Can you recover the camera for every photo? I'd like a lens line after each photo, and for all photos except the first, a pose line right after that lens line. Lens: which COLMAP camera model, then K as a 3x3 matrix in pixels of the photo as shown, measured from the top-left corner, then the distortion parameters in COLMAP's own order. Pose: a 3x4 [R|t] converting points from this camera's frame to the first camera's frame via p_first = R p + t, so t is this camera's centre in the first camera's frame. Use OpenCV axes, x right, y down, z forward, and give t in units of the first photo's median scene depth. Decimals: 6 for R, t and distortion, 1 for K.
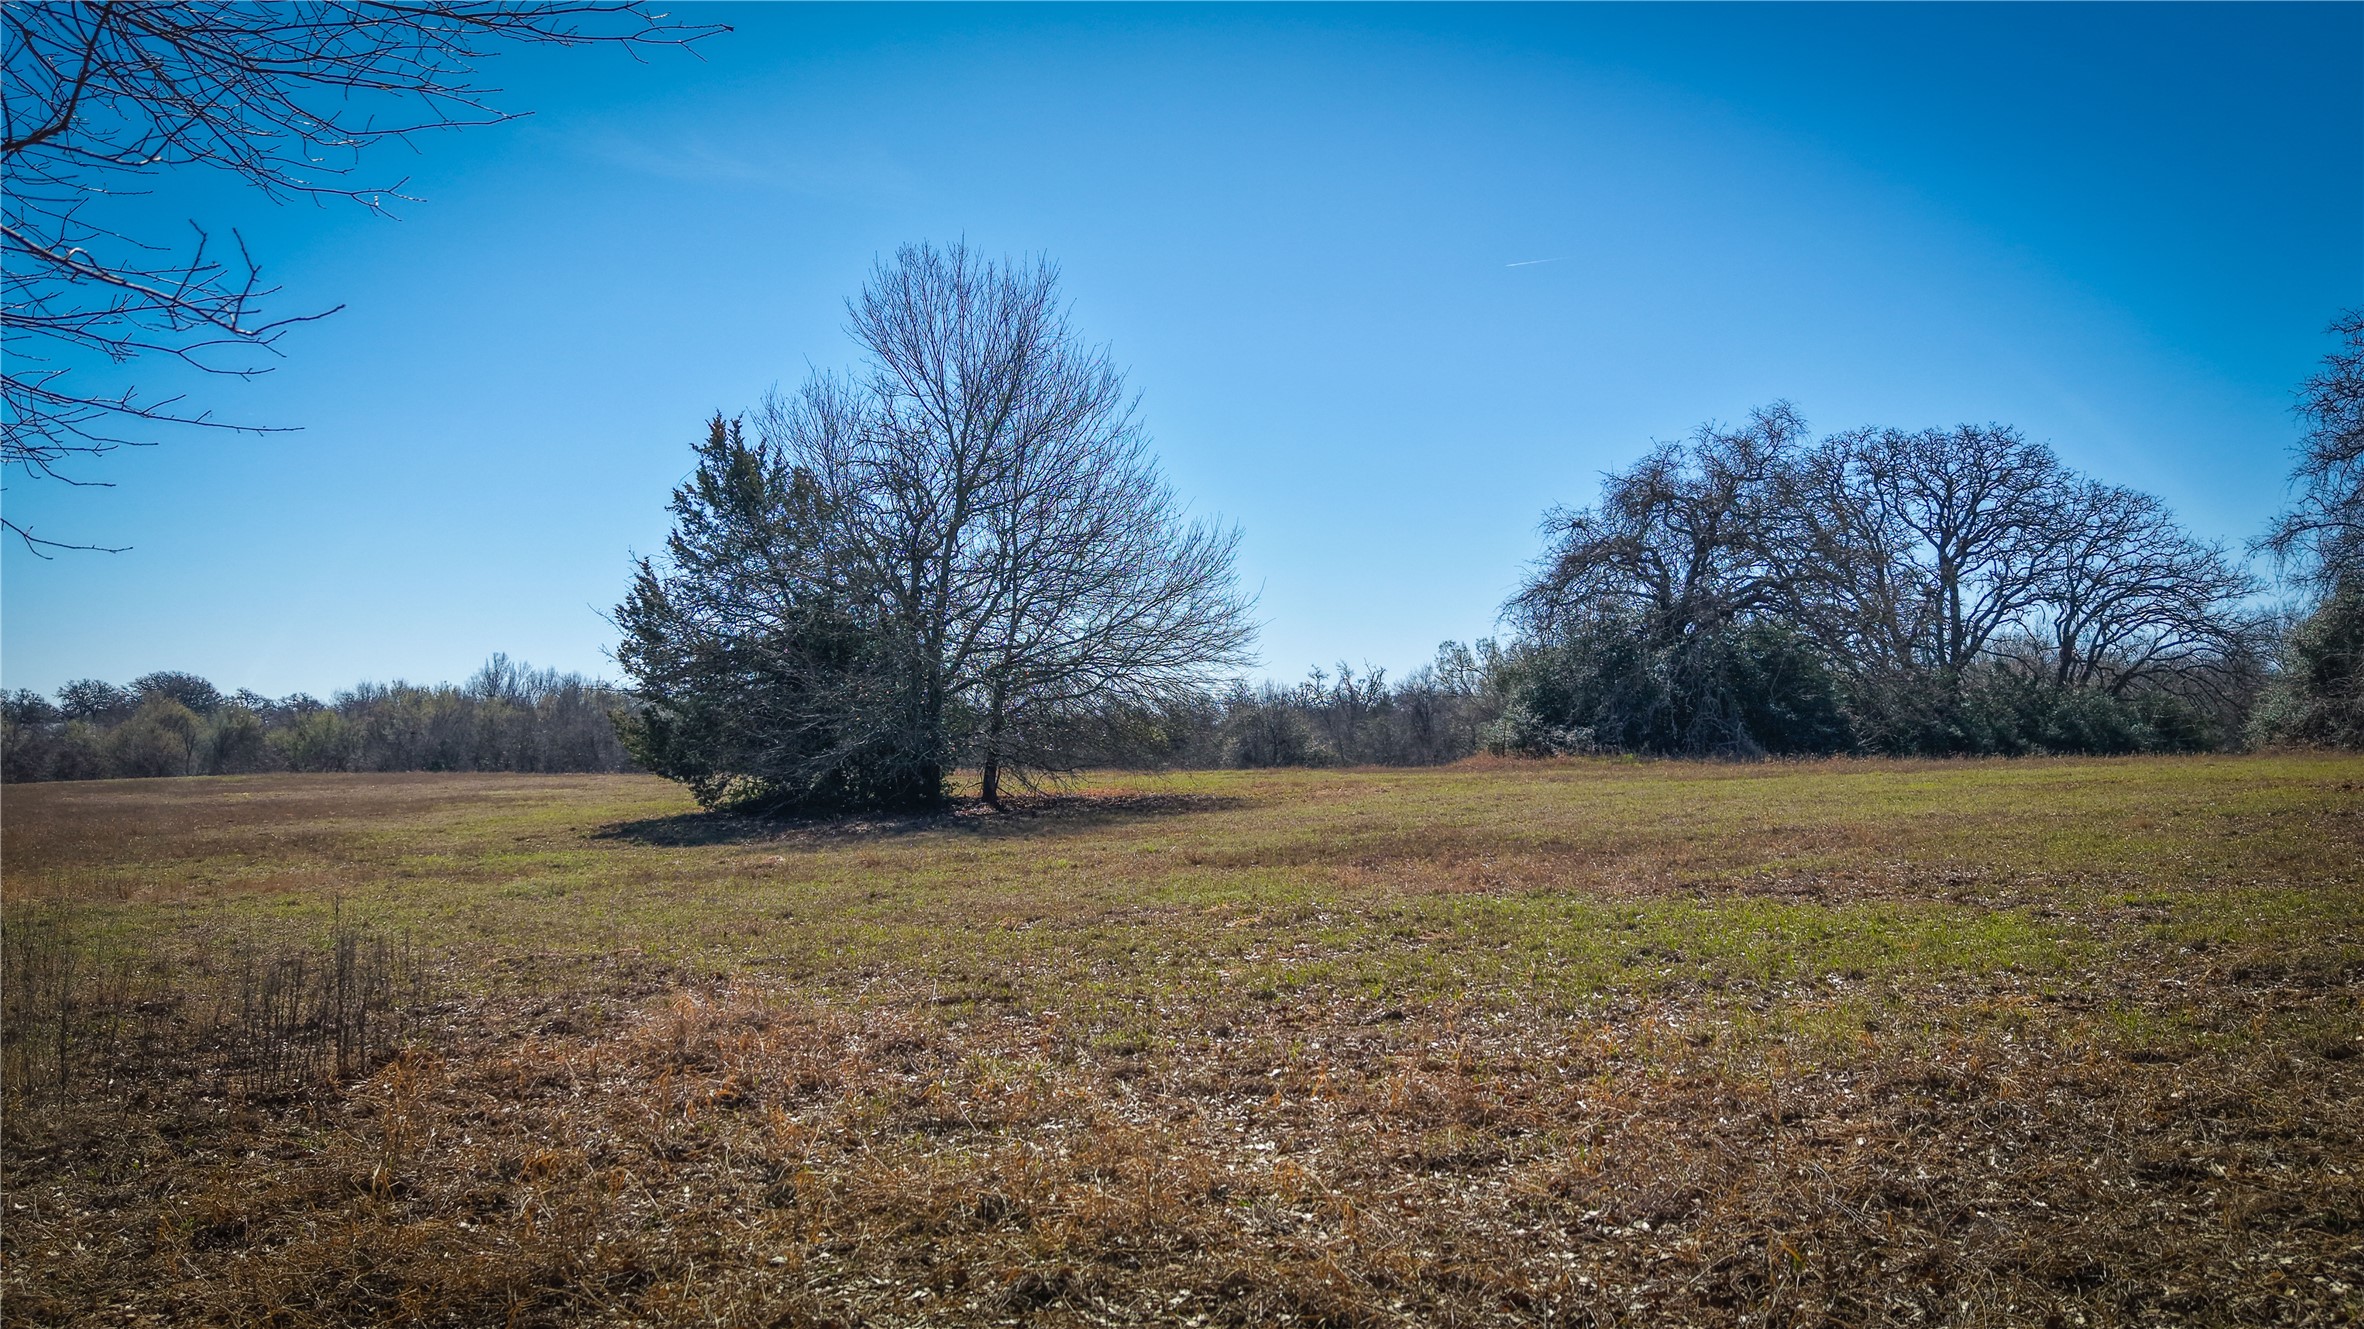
lens RADIAL K [[1812.2, 0, 1177.2], [0, 1812.2, 677.7], [0, 0, 1]] dist [0.013151, -0.040238]
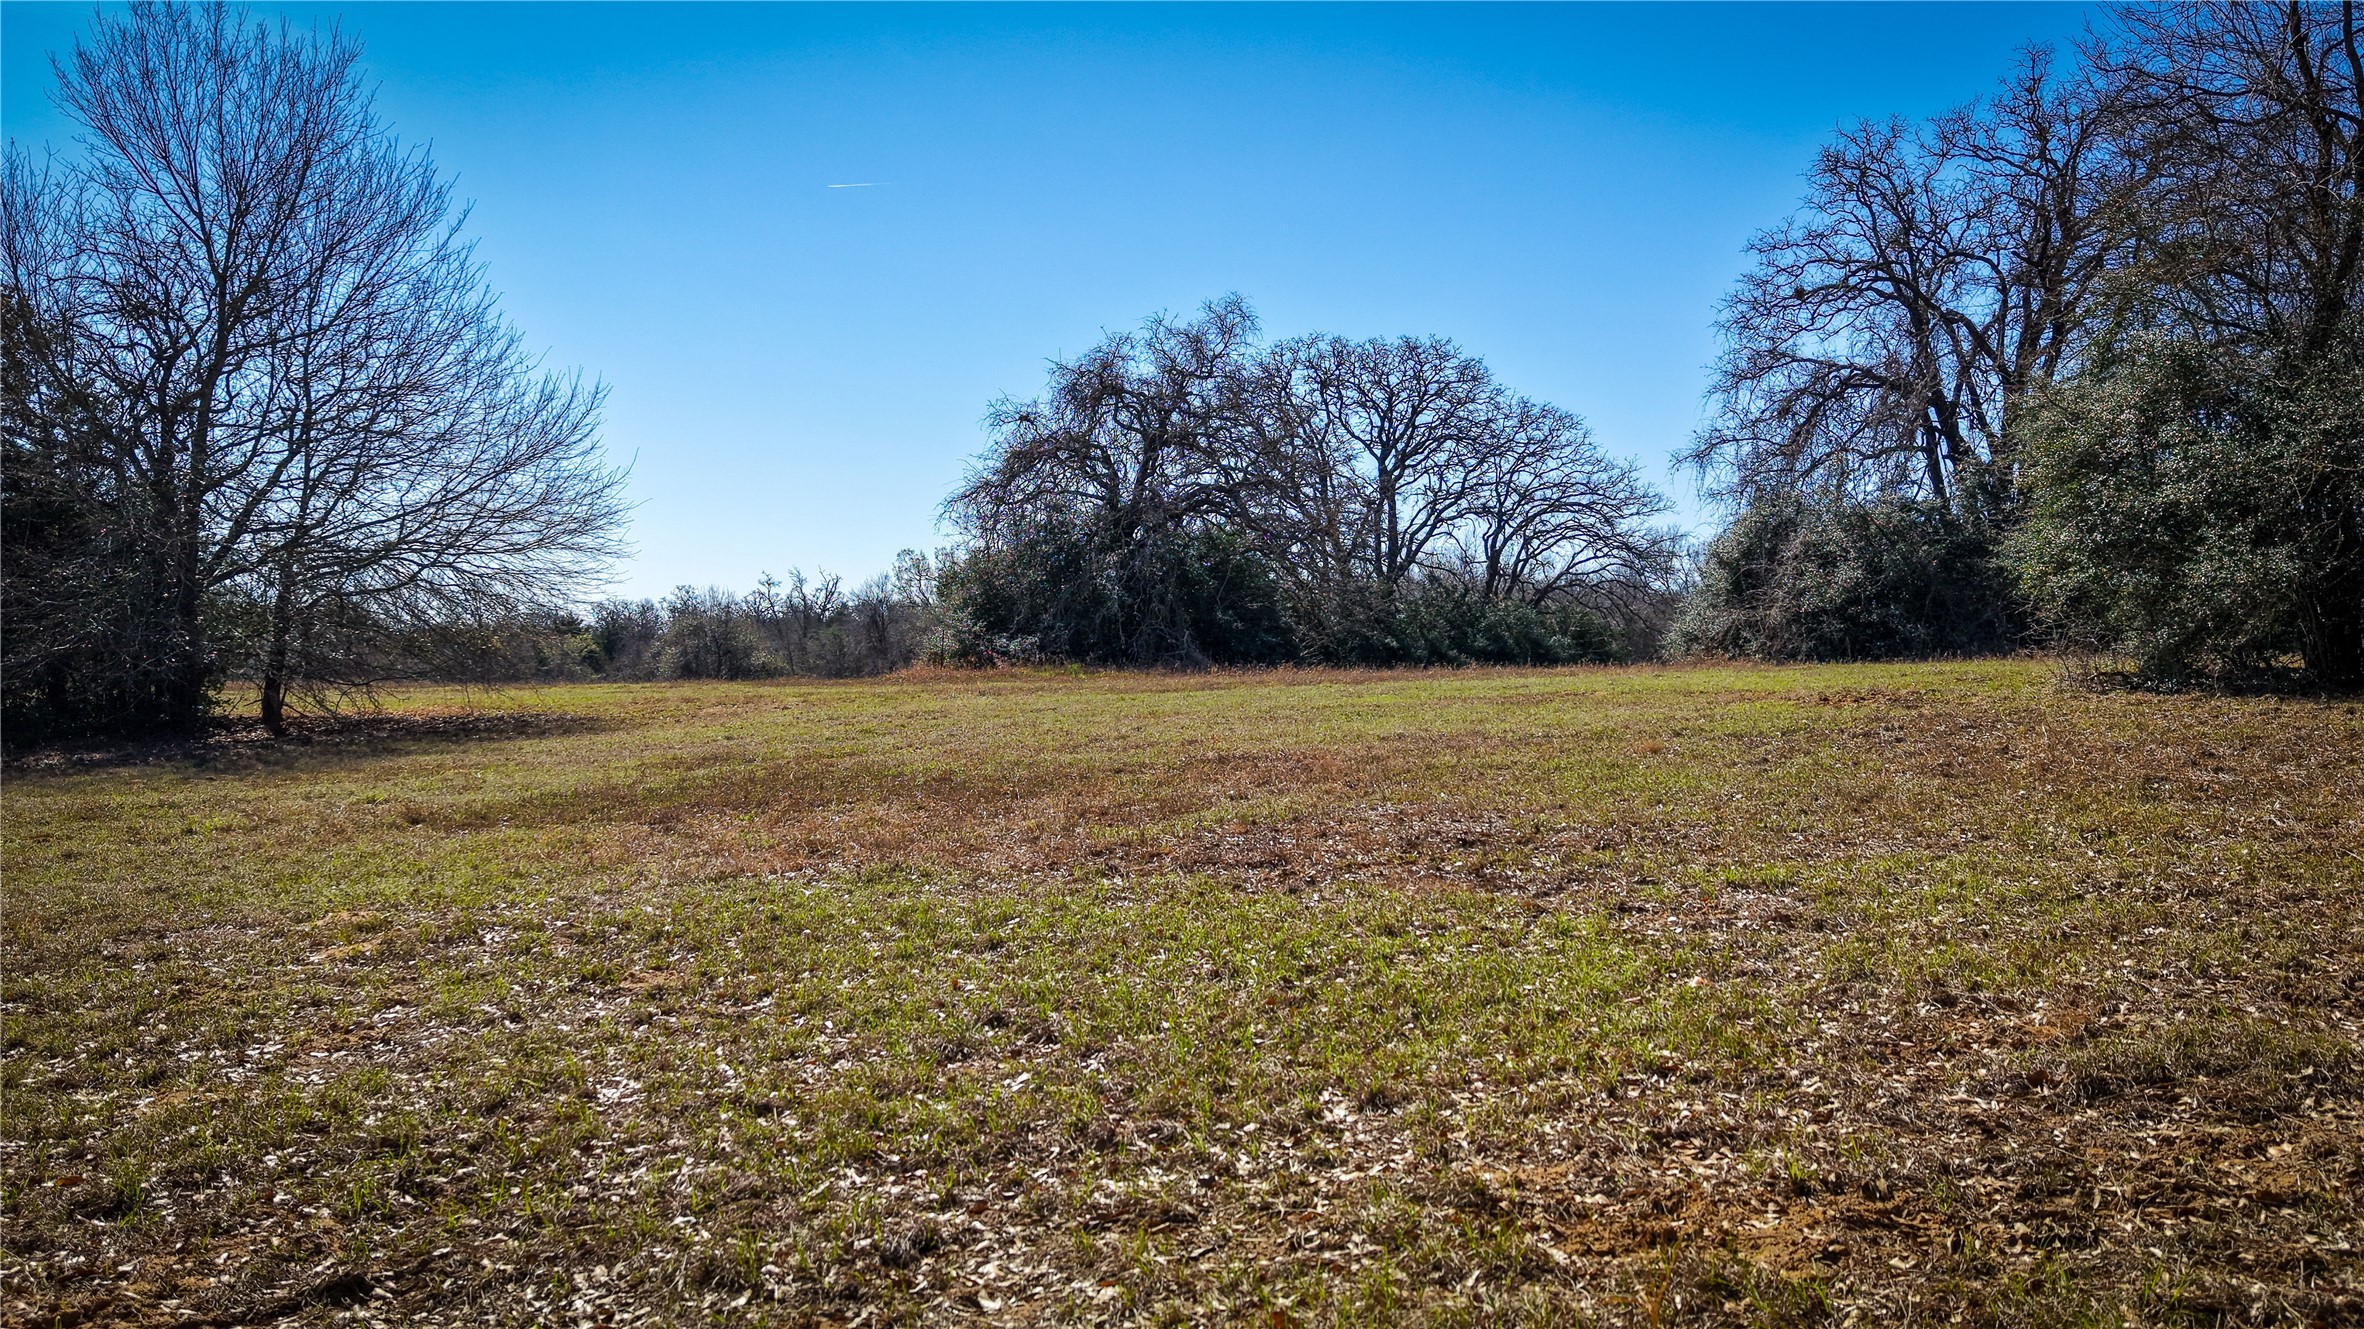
lens RADIAL K [[1565.9, 0, 1177.1], [0, 1565.9, 661.9], [0, 0, 1]] dist [0.020955, -0.038545]
pose [[0.958169, 0.001649, 0.286198, 0.075336], [-0.012828, 0.999226, 0.037192, 0.011035], [-0.285915, -0.039308, 0.957448, 0.231027]]
